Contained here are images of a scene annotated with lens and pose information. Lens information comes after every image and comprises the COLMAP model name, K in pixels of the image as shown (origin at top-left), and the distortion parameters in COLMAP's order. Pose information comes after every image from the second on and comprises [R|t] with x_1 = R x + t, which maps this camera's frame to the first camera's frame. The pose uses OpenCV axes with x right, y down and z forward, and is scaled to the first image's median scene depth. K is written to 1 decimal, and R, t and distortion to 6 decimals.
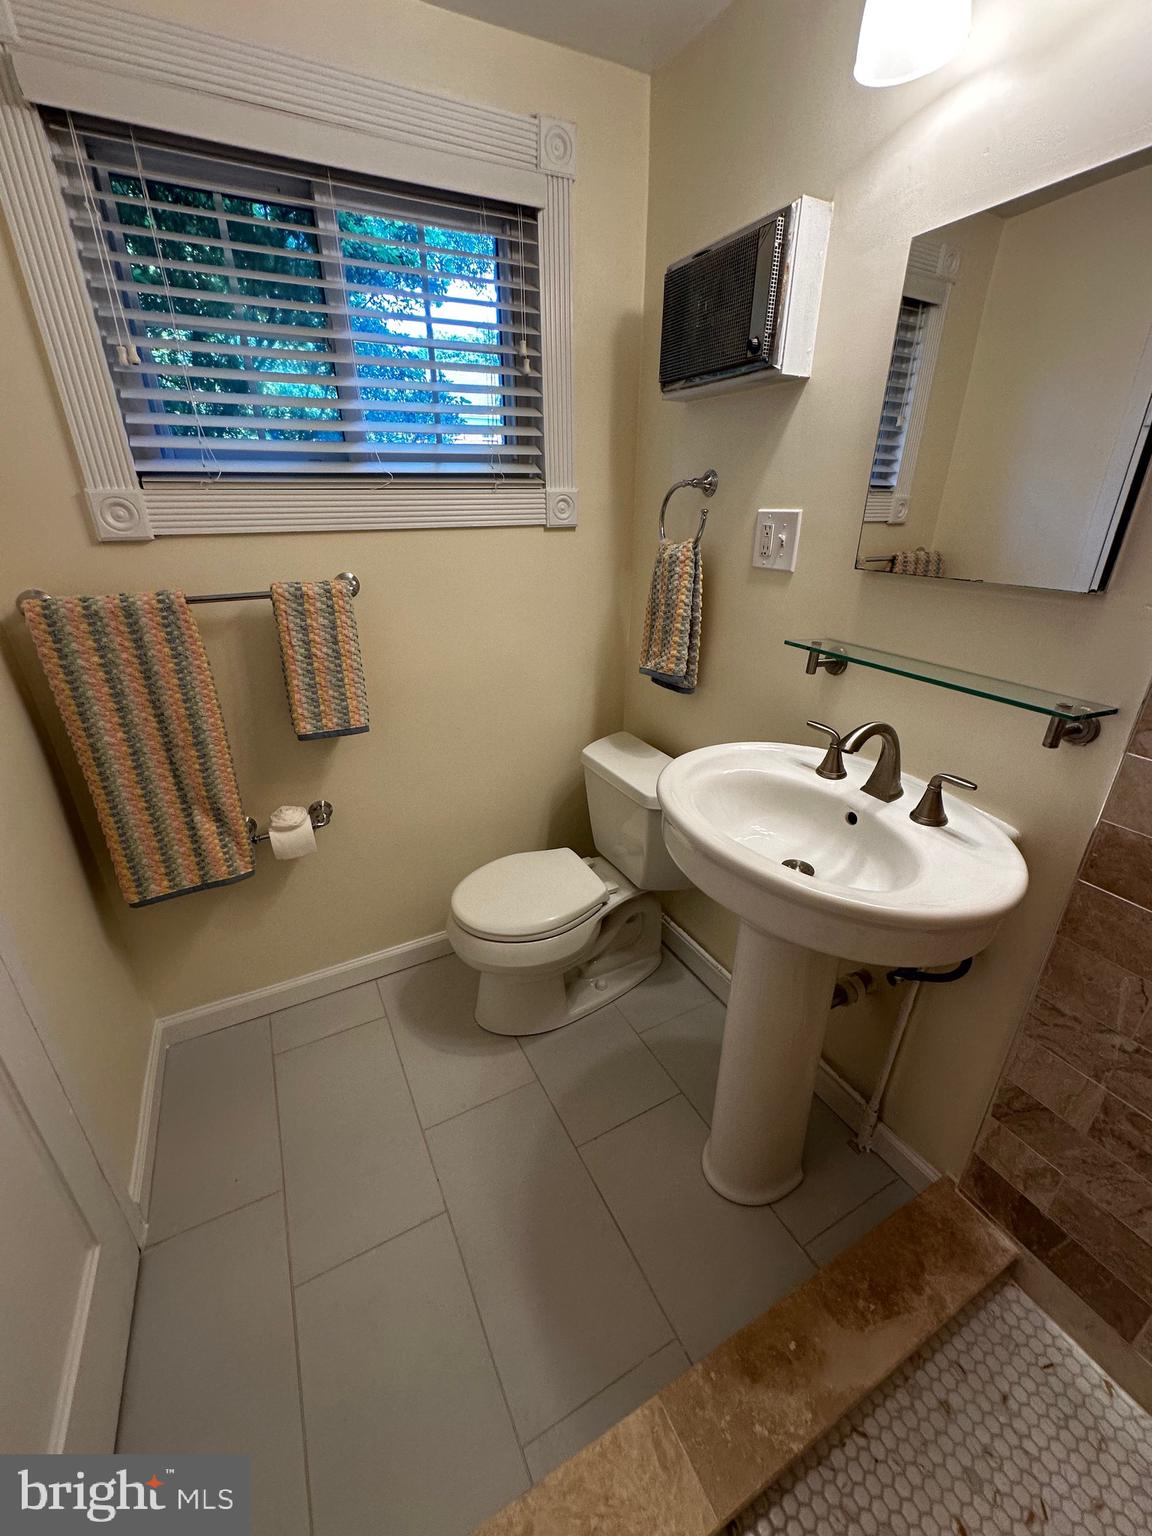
lens RADIAL K [[611.7, 0, 576.0], [0, 611.7, 768.0], [0, 0, 1]] dist [0.000263, 0.000547]
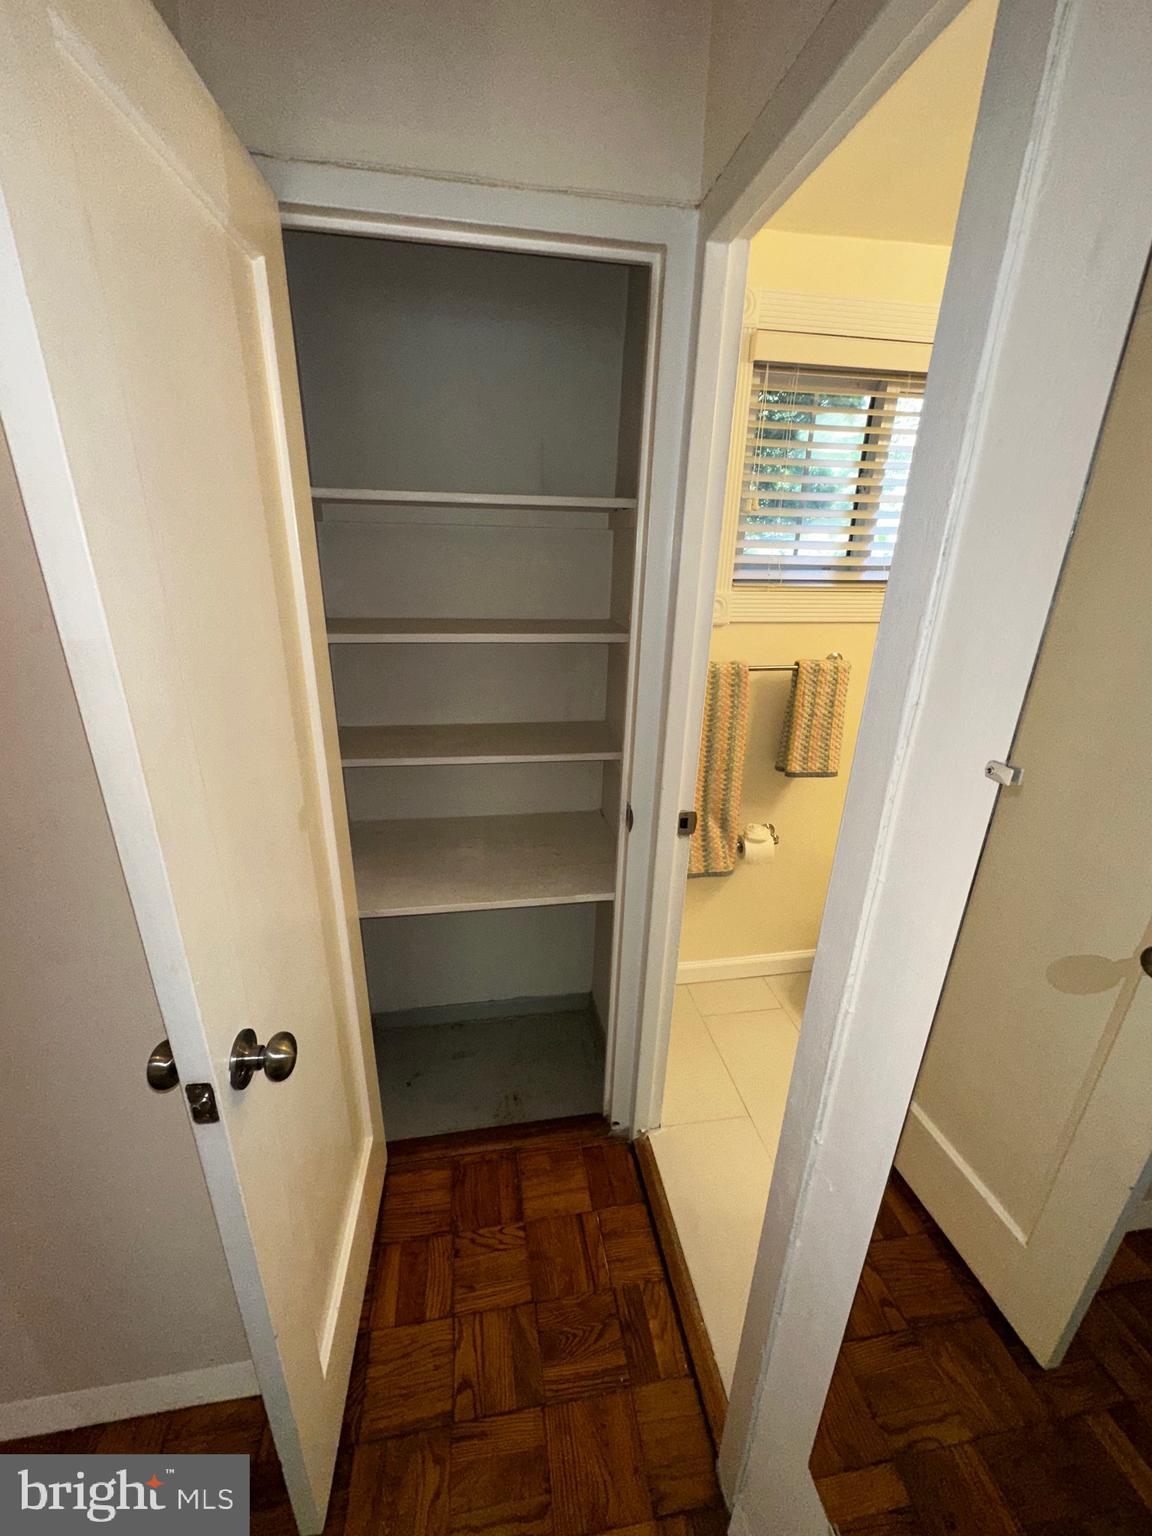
lens RADIAL K [[611.7, 0, 576.0], [0, 611.7, 768.0], [0, 0, 1]] dist [0.000263, 0.000547]
pose [[0.950128, 0.131294, -0.282875, -0.532379], [-0.149908, 0.987671, -0.045098, 0.066424], [0.273466, 0.085254, 0.958096, -0.392772]]
